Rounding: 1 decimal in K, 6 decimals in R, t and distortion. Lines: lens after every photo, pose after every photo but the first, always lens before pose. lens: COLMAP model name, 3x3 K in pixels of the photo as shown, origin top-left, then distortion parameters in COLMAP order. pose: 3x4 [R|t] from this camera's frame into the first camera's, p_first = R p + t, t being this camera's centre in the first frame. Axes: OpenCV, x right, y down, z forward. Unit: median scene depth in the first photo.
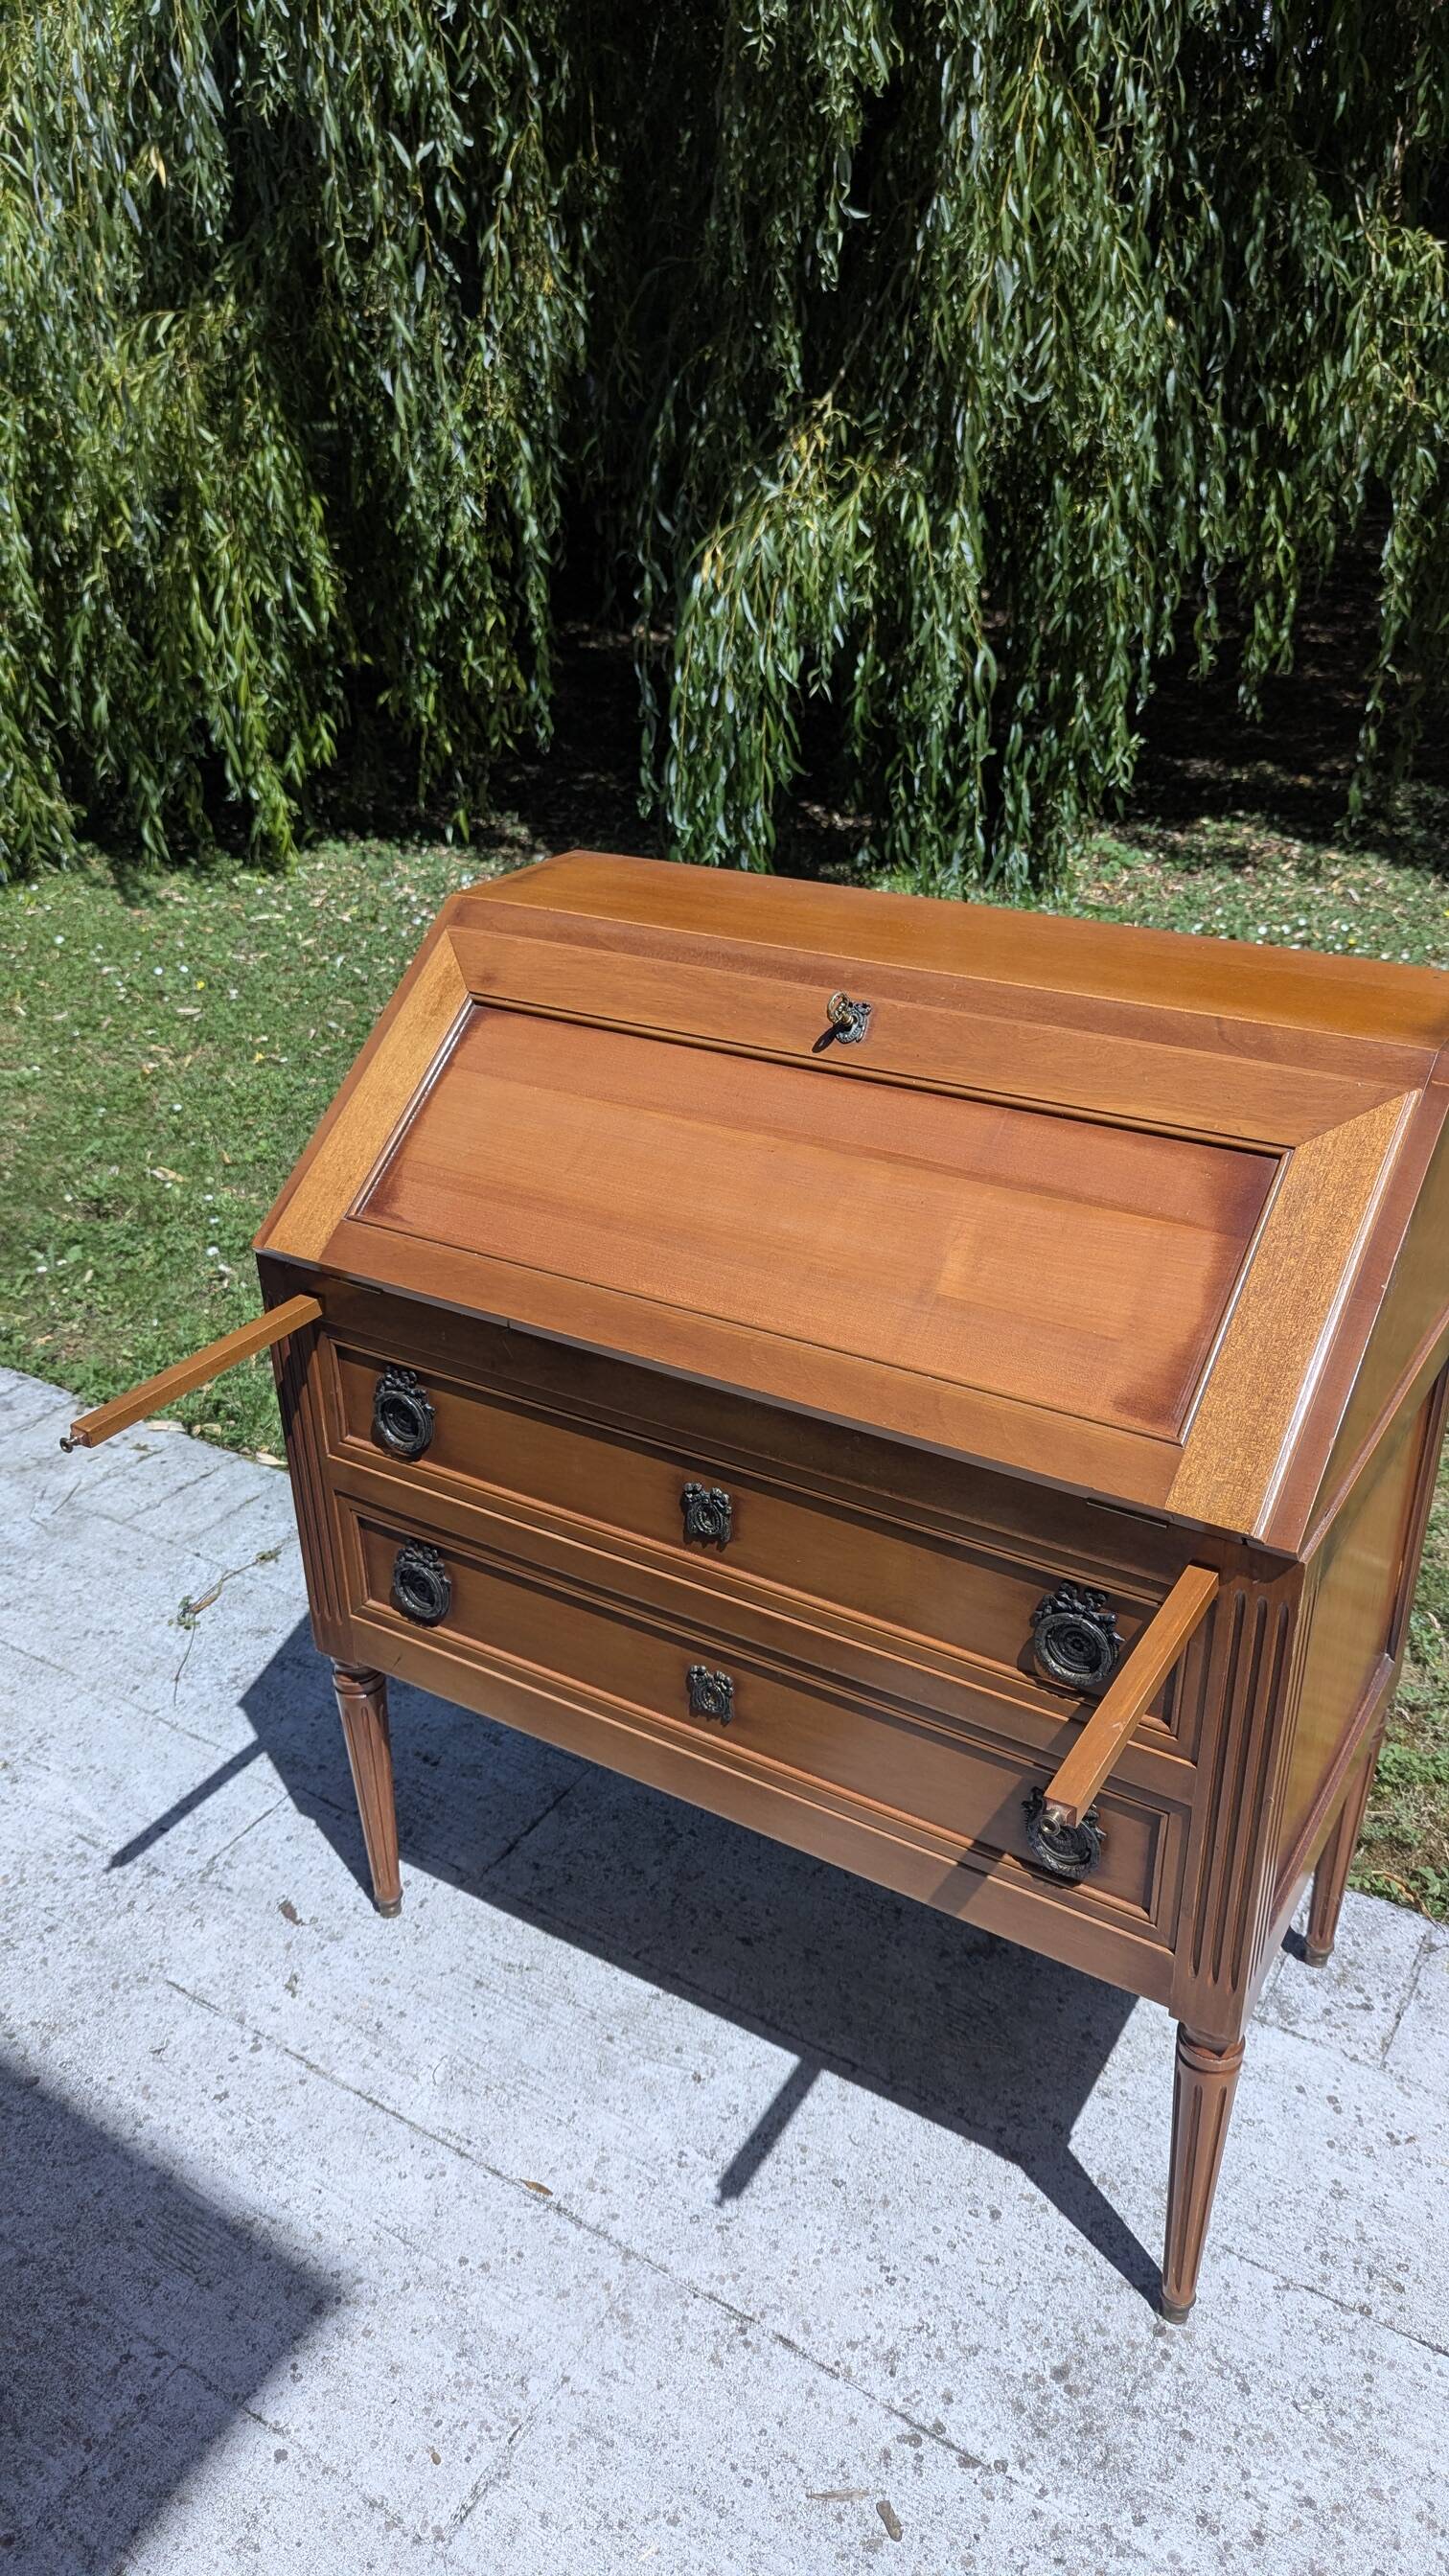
lens RADIAL K [[1826.9, 0, 760.7], [0, 1826.9, 1297.7], [0, 0, 1]] dist [0.062440, -0.071160]
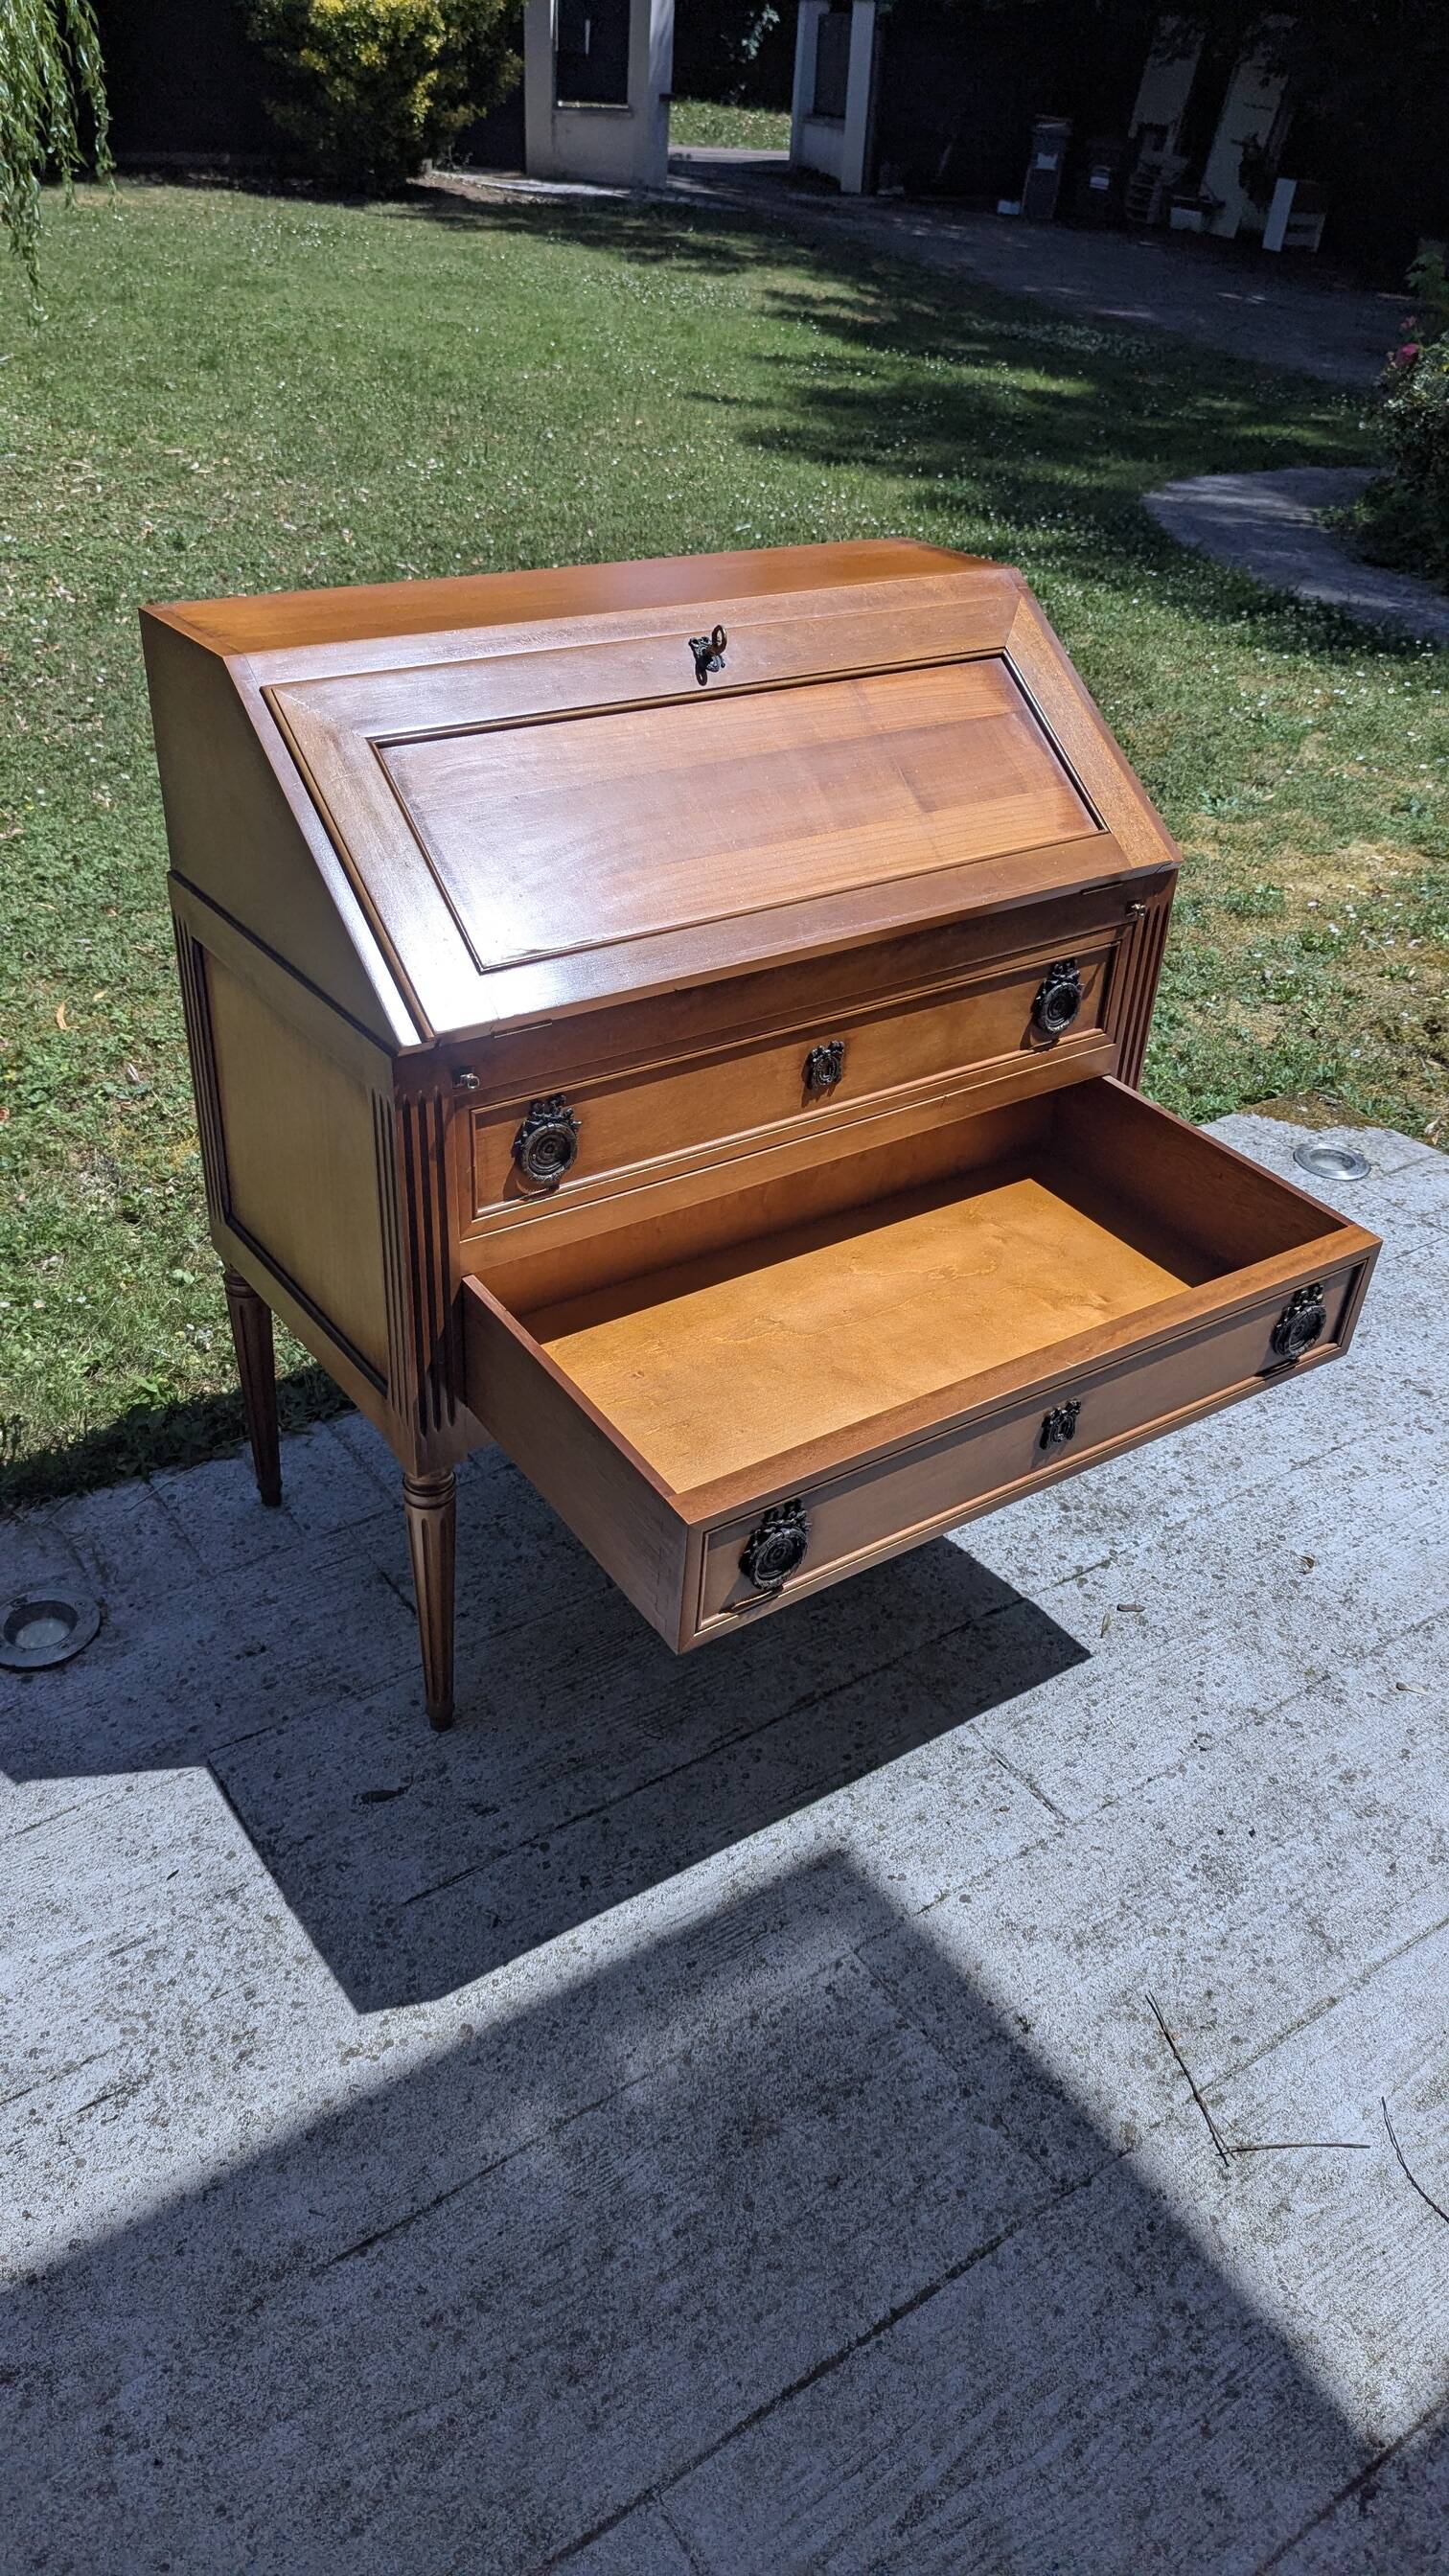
lens RADIAL K [[1826.9, 0, 740.3], [0, 1826.9, 1269.4], [0, 0, 1]] dist [0.062440, -0.071160]
pose [[0.394444, -0.459513, 0.795777, -0.906828], [0.376614, 0.870759, 0.316134, -0.143006], [-0.838198, 0.175004, 0.516525, 0.356253]]
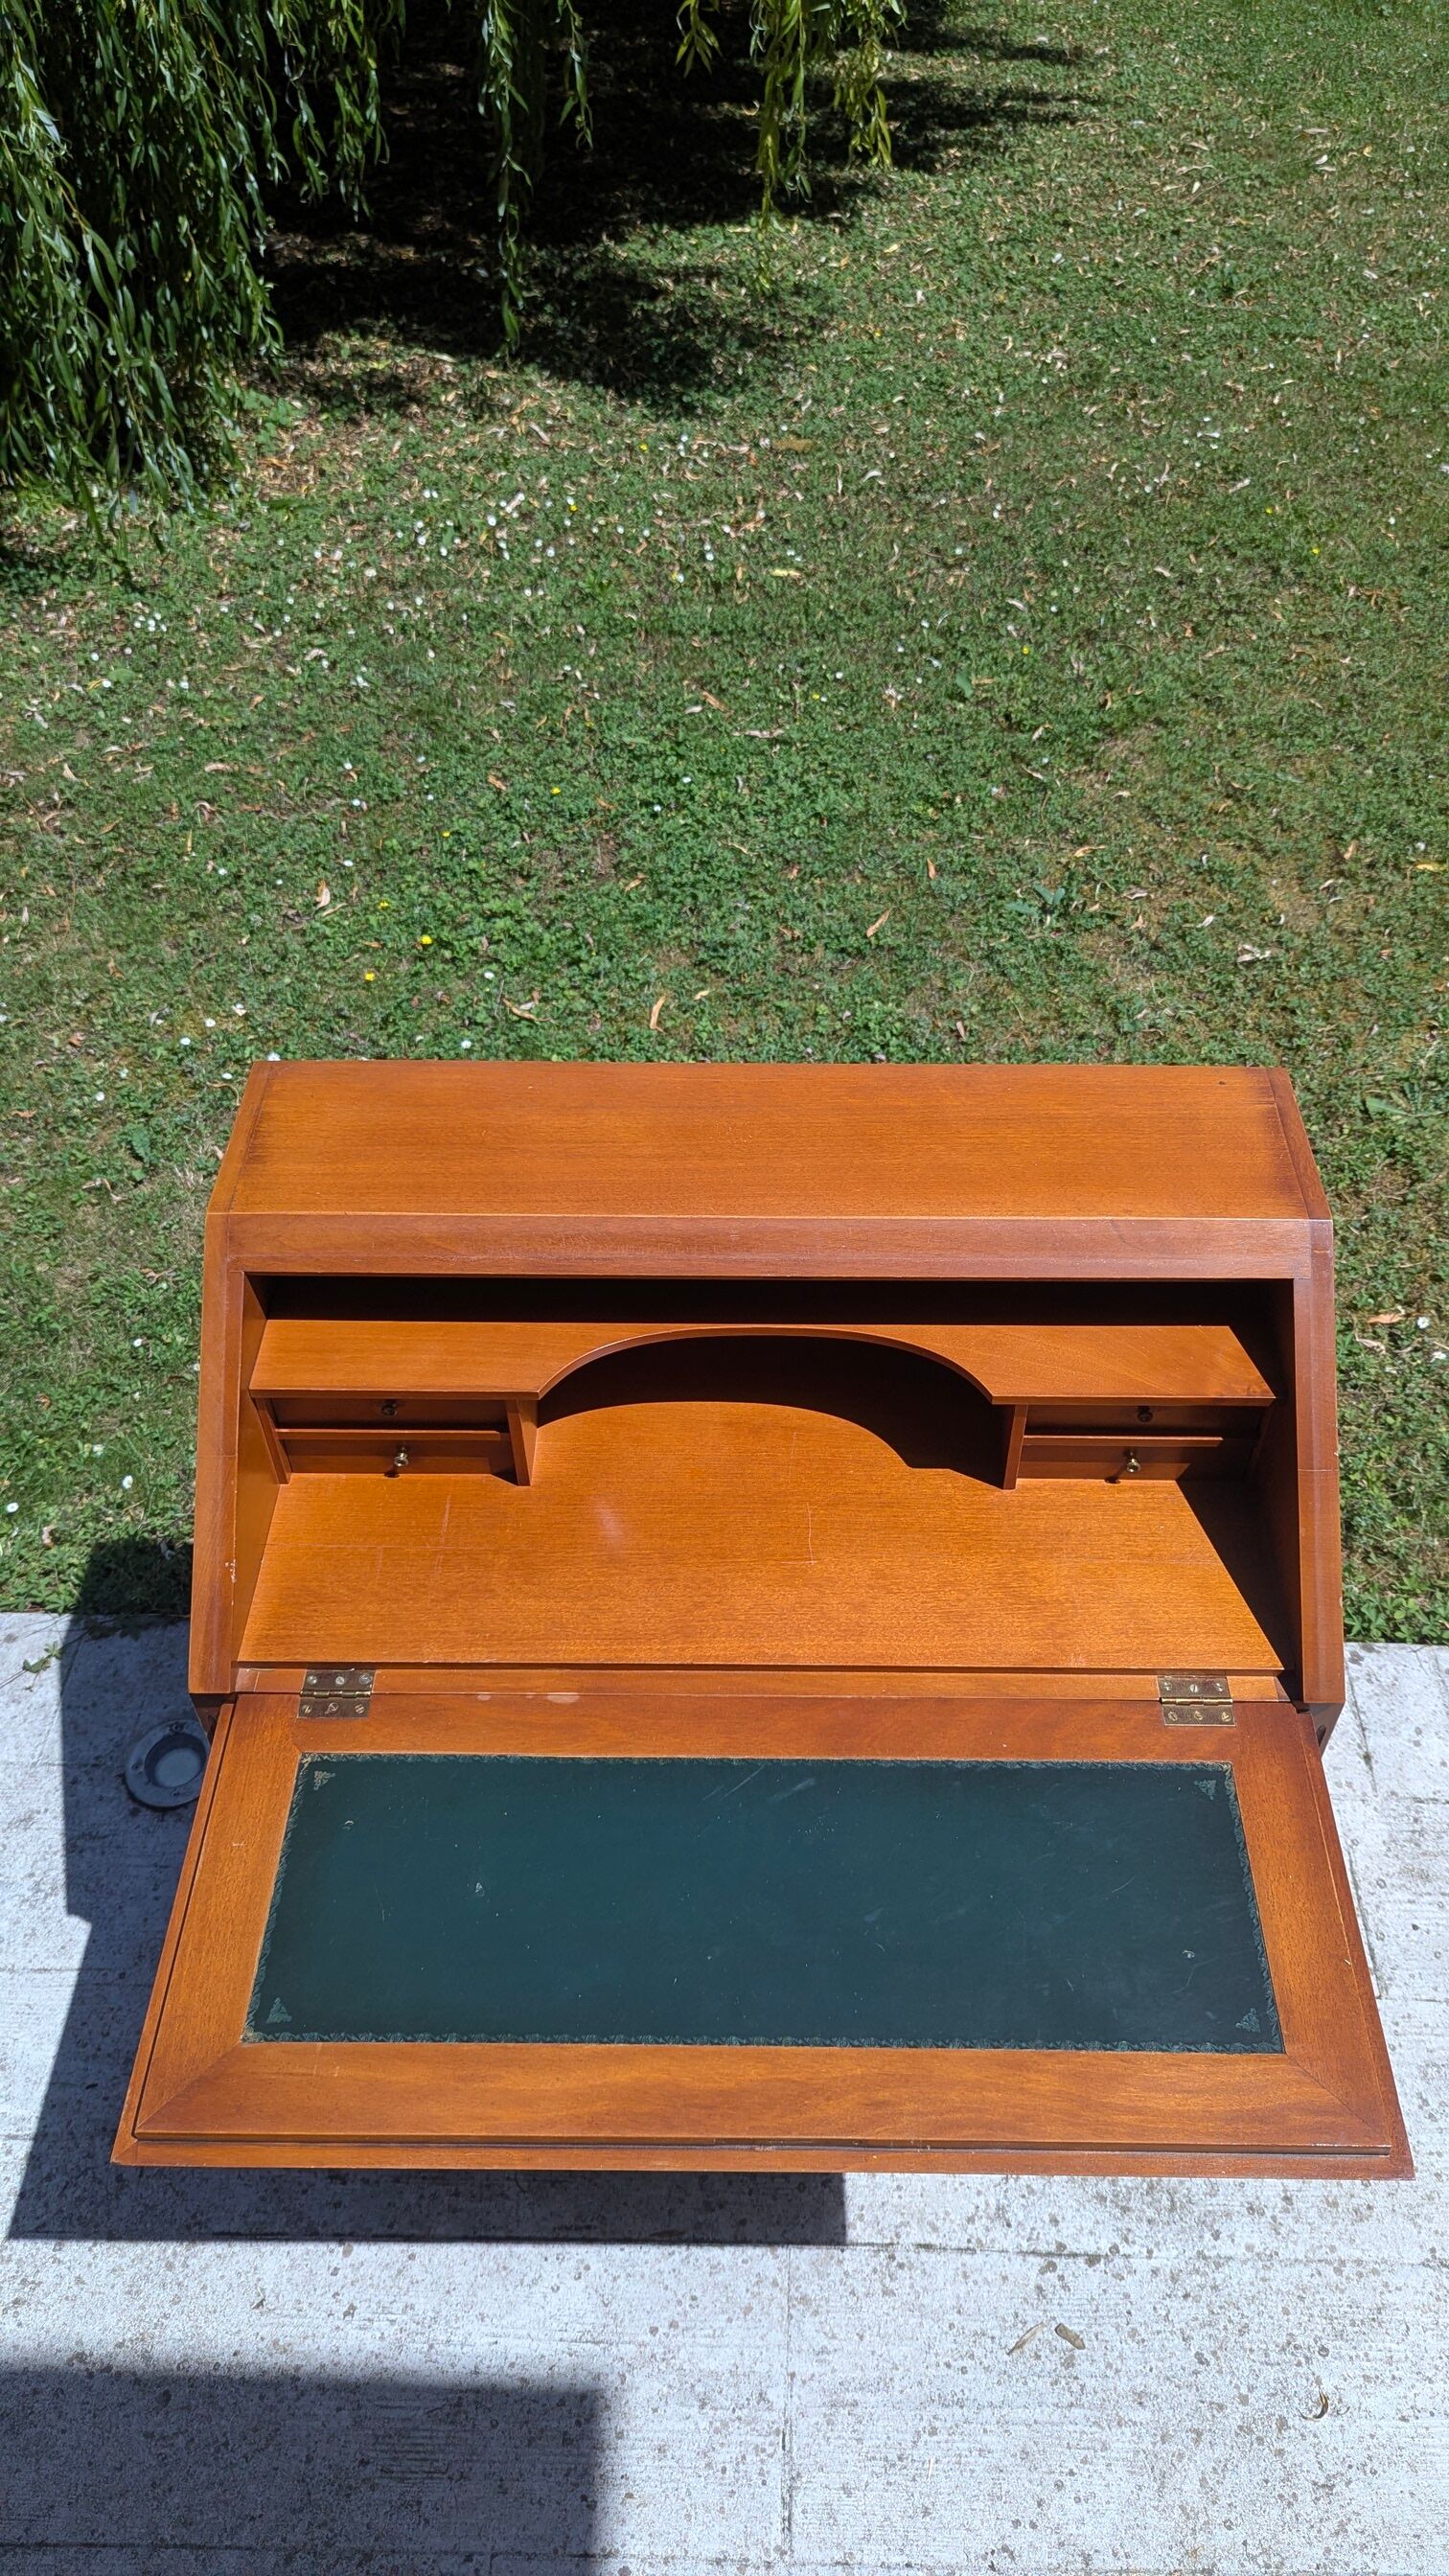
lens RADIAL K [[1826.9, 0, 750.7], [0, 1826.9, 1316.5], [0, 0, 1]] dist [0.062440, -0.071160]
pose [[0.861011, -0.362327, 0.356901, -0.267678], [0.226959, 0.901736, 0.367915, -0.426295], [-0.455137, -0.235777, 0.858639, 0.116328]]
